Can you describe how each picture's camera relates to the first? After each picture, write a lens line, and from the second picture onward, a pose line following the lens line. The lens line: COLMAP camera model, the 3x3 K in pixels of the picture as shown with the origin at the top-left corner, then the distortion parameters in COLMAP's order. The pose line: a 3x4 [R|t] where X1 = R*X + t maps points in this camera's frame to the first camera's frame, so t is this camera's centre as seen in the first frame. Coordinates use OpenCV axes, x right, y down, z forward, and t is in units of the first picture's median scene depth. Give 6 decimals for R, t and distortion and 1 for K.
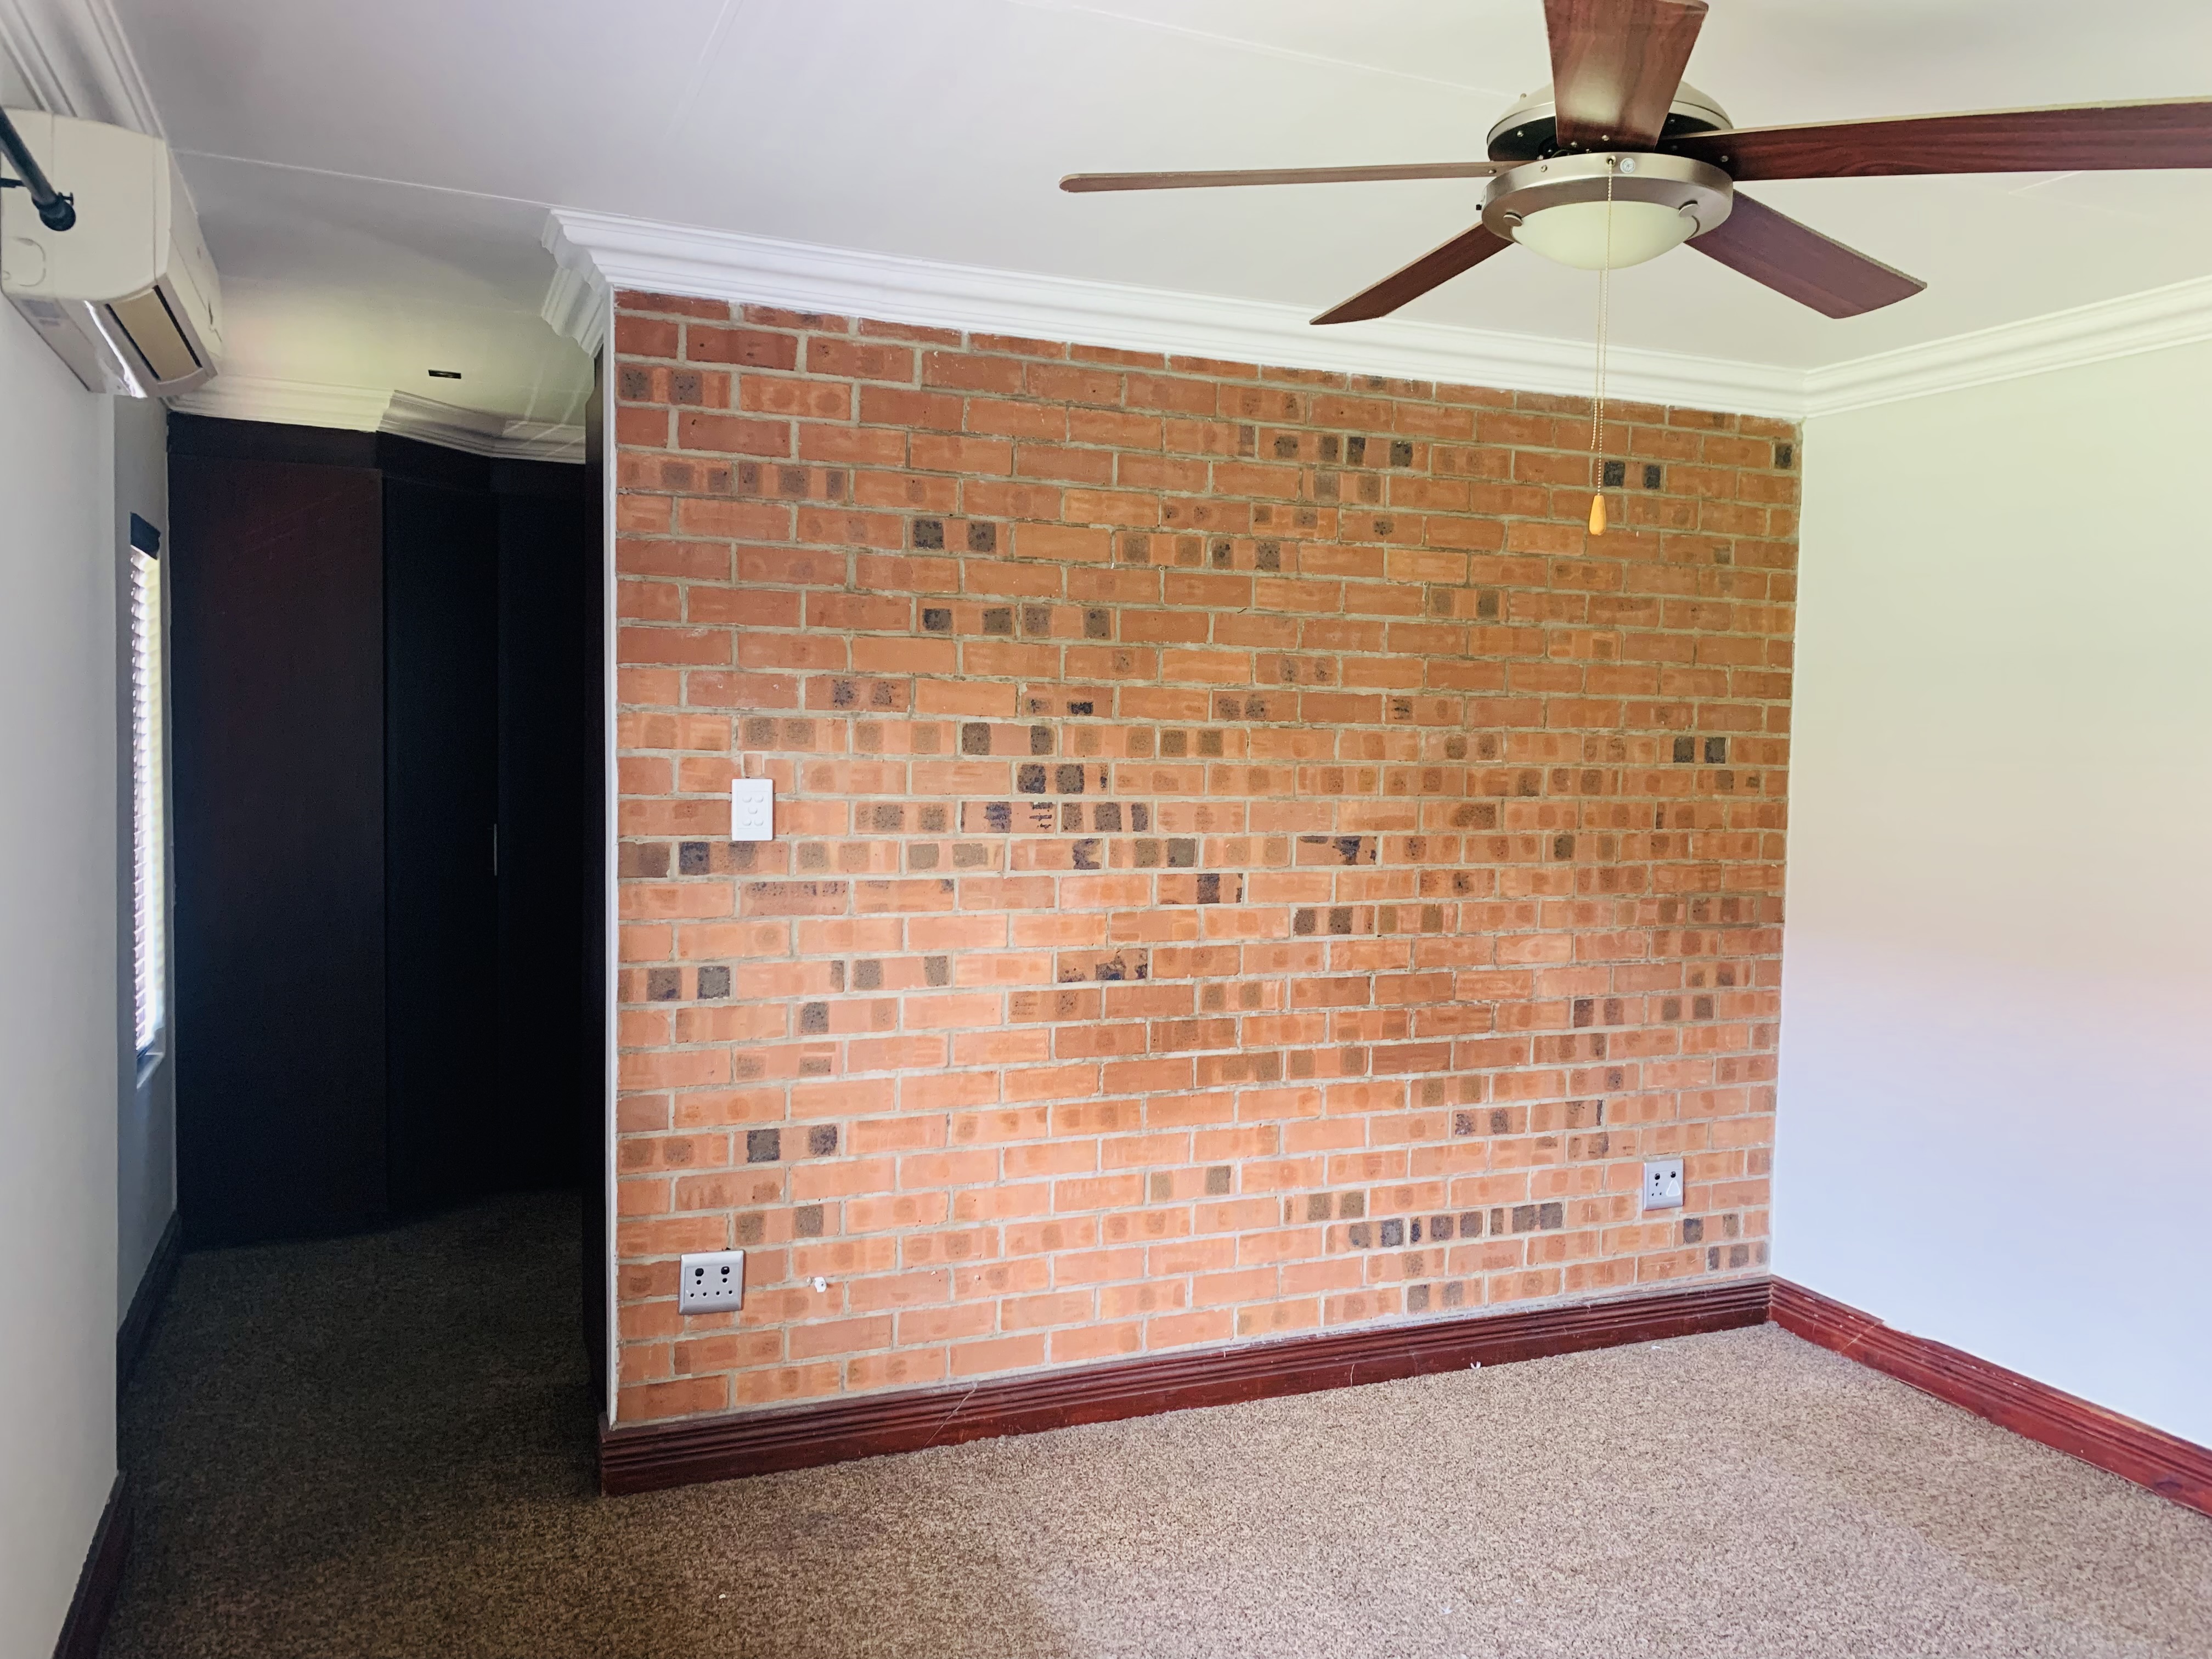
lens RADIAL K [[1691.7, 0, 1106.0], [0, 1691.7, 829.5], [0, 0, 1]] dist [0.079413, -0.115784]
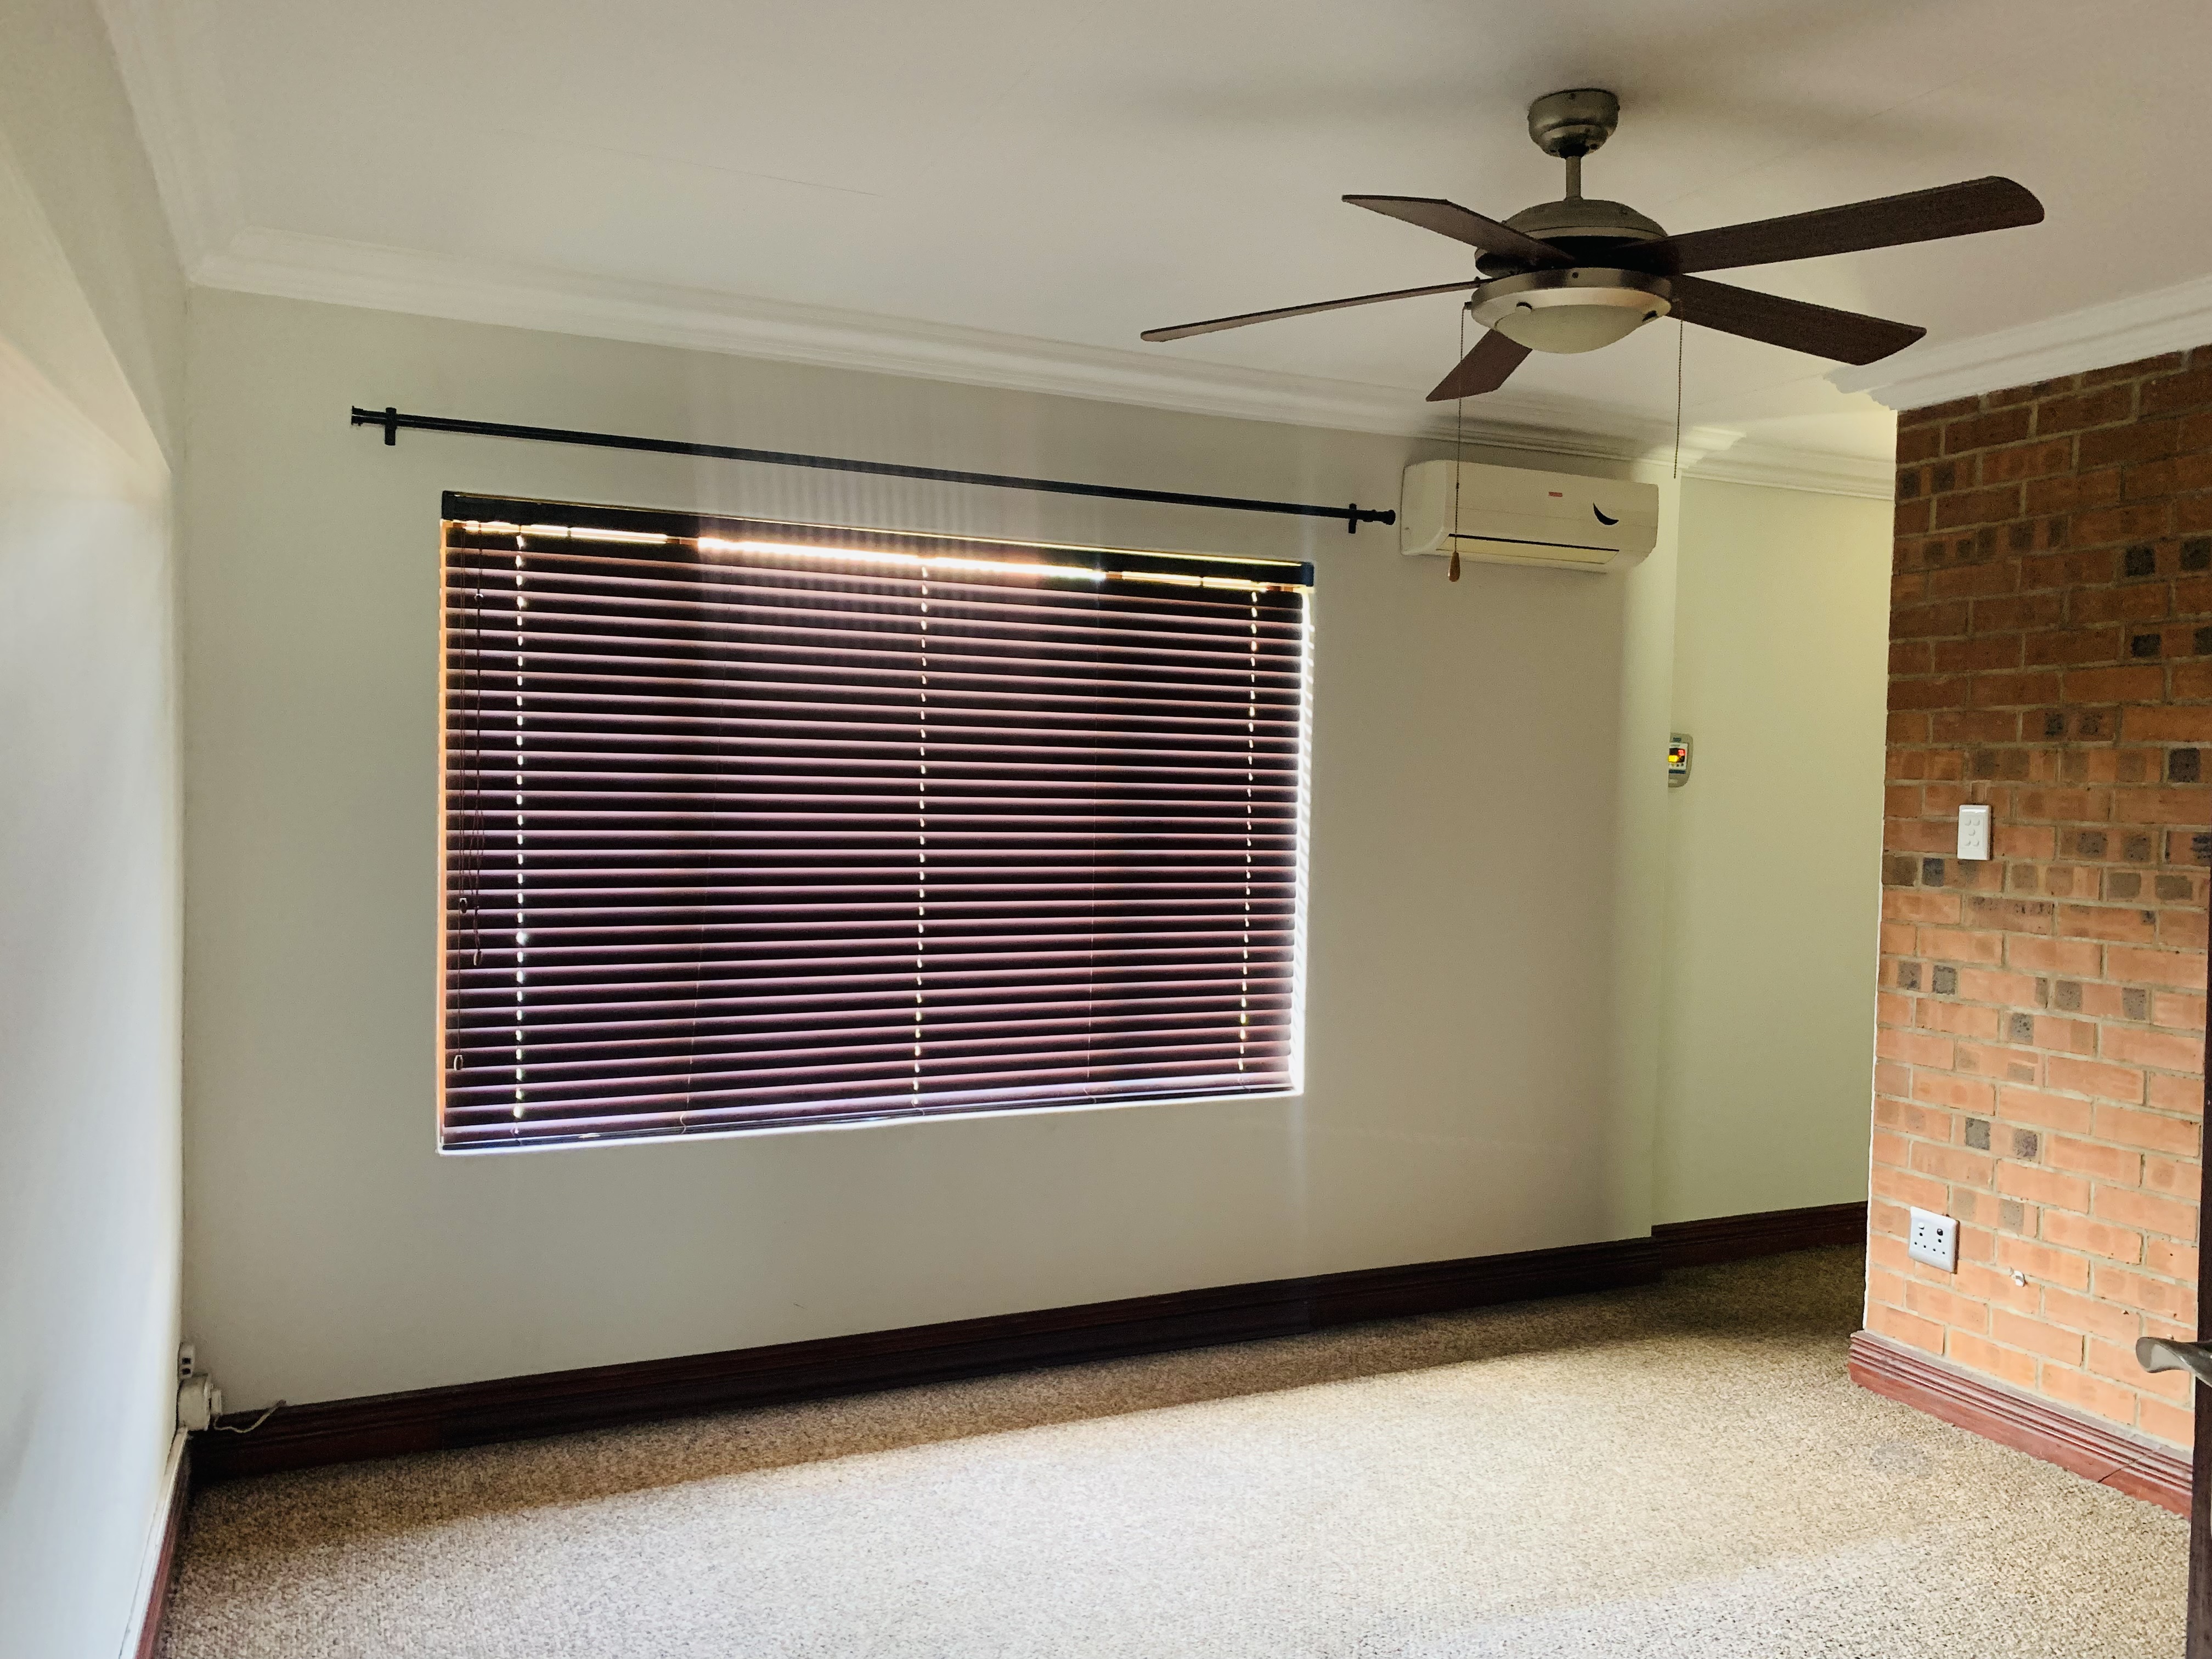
lens RADIAL K [[1691.7, 0, 1106.0], [0, 1691.7, 829.5], [0, 0, 1]] dist [0.079413, -0.115784]
pose [[0.013987, 0.007494, -0.999874, 0.915821], [-0.075765, 0.997105, 0.006414, 0.023054], [0.997028, 0.075665, 0.014515, 0.399244]]
